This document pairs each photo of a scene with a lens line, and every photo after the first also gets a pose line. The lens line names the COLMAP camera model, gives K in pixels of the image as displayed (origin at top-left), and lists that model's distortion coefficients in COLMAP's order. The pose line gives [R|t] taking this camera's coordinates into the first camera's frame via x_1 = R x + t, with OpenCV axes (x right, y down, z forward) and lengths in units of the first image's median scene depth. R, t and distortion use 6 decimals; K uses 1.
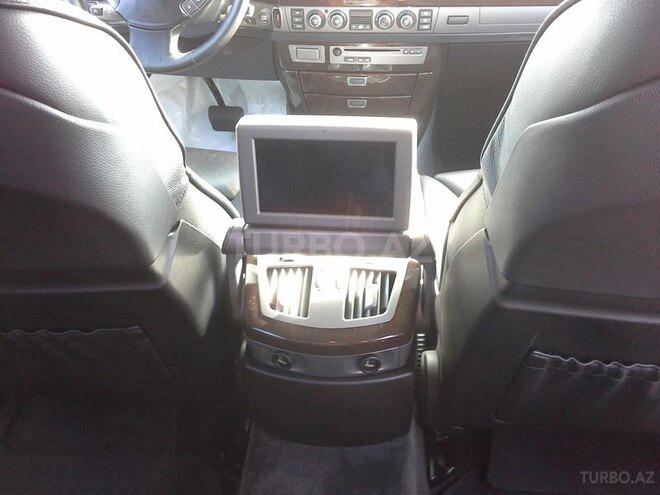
lens RADIAL K [[502.9, 0, 328.8], [0, 502.9, 246.9], [0, 0, 1]] dist [-0.010007, -0.012773]
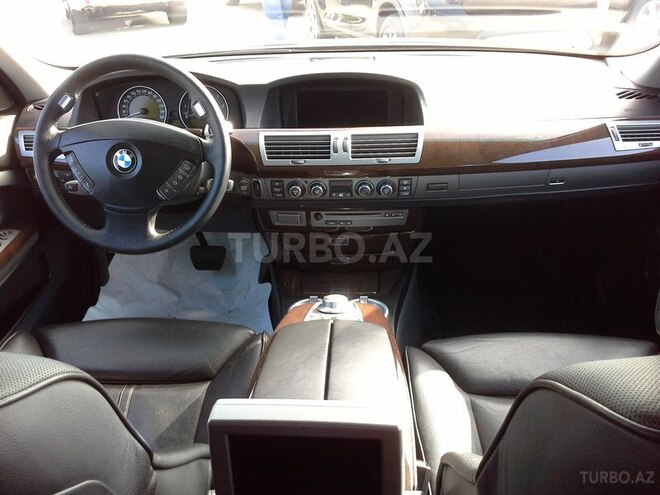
lens RADIAL K [[502.9, 0, 330.9], [0, 502.9, 248.8], [0, 0, 1]] dist [-0.010007, -0.012773]
pose [[0.999165, -0.028425, 0.029346, 0.011182], [0.031928, 0.991413, -0.126810, -0.207118], [-0.025490, 0.127641, 0.991493, 0.020511]]
